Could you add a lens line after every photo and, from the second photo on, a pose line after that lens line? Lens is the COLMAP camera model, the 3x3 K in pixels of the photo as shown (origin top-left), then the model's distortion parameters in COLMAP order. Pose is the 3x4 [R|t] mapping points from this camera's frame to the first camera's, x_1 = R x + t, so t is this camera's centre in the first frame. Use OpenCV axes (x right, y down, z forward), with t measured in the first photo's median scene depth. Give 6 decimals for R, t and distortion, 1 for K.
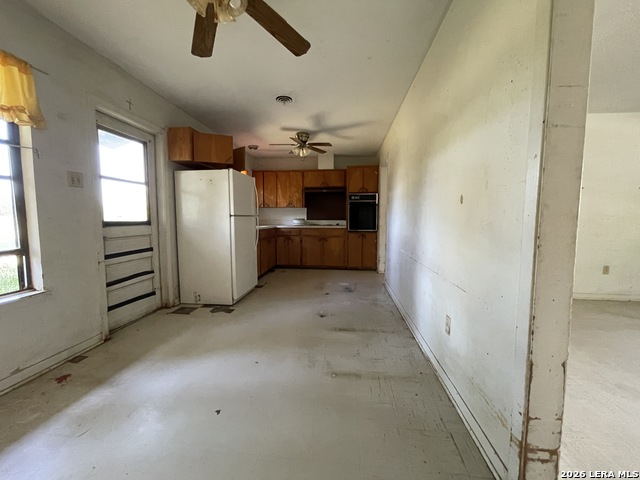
lens RADIAL K [[258.7, 0, 319.5], [0, 258.7, 238.4], [0, 0, 1]] dist [0.000096, -0.002724]
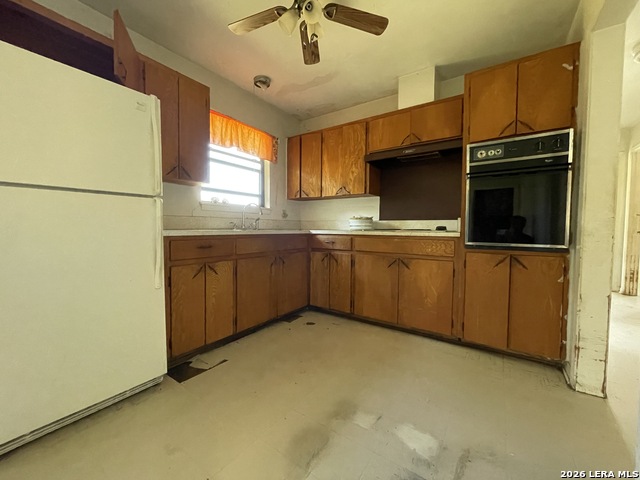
lens RADIAL K [[258.7, 0, 319.5], [0, 258.7, 238.4], [0, 0, 1]] dist [0.000096, -0.002724]
pose [[0.879593, 0.025757, -0.475029, 0.099242], [-0.042513, 0.998794, -0.024564, -0.019828], [0.473824, 0.041801, 0.879627, 0.547366]]
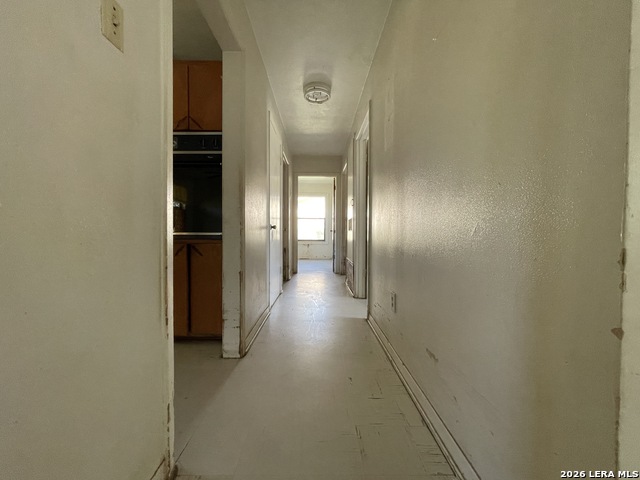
lens RADIAL K [[258.7, 0, 319.5], [0, 258.7, 238.4], [0, 0, 1]] dist [0.000096, -0.002724]
pose [[0.993308, 0.000351, 0.115491, 0.293198], [0.006543, 0.998218, -0.059305, -0.002095], [-0.115306, 0.059663, 0.991537, 0.590009]]
